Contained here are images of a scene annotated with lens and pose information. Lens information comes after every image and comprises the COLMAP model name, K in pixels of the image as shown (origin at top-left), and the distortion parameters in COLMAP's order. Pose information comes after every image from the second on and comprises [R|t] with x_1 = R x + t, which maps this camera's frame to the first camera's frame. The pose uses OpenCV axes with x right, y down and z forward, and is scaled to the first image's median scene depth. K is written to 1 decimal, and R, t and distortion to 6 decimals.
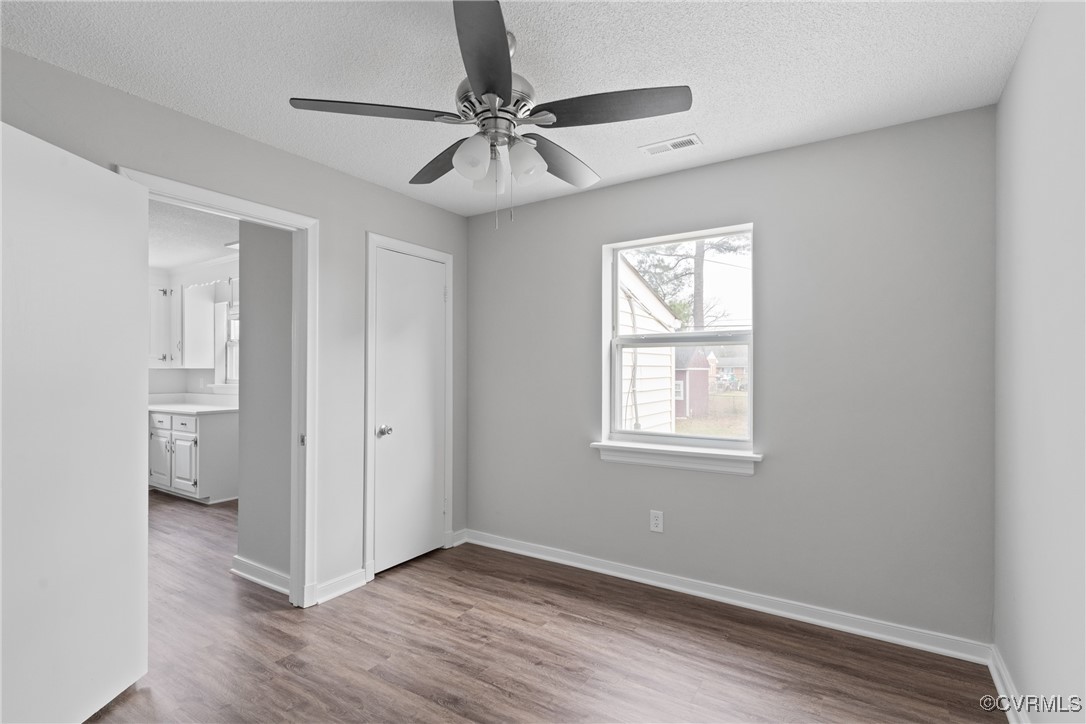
lens RADIAL K [[527.1, 0, 535.7], [0, 527.1, 366.2], [0, 0, 1]] dist [0.002639, 0.000340]
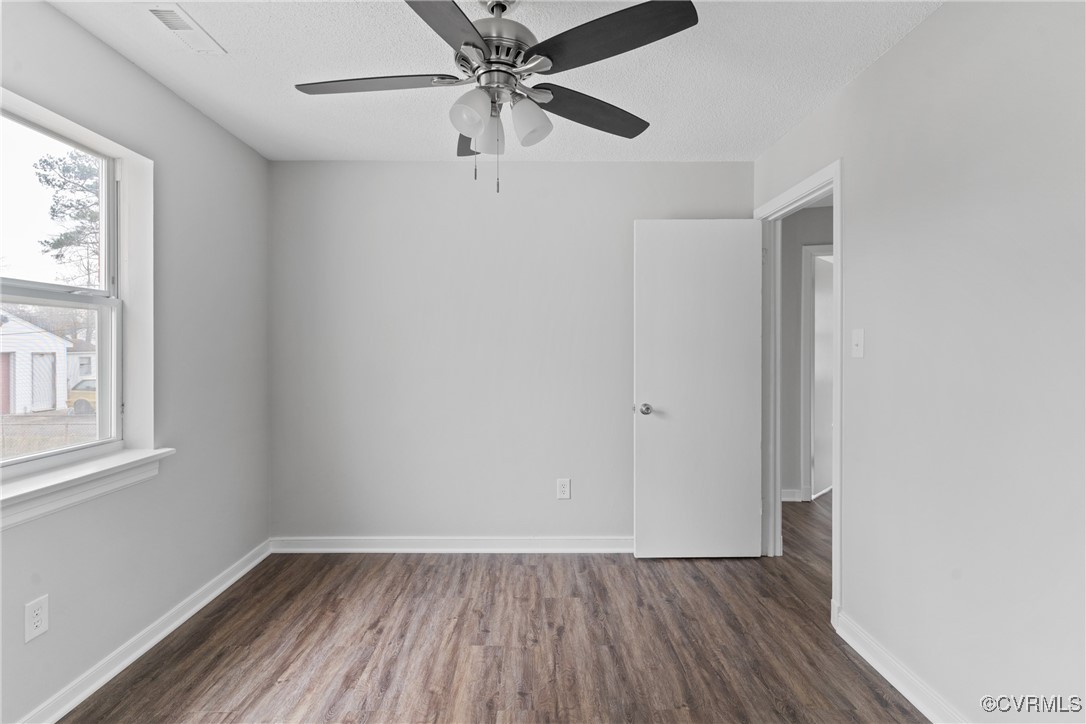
lens RADIAL K [[527.1, 0, 535.1], [0, 527.1, 356.9], [0, 0, 1]] dist [0.002639, 0.000340]
pose [[-0.570144, -0.011338, 0.821467, -0.715653], [-0.007023, 0.999935, 0.008927, 0.015368], [-0.821515, -0.000680, -0.570187, 1.215732]]
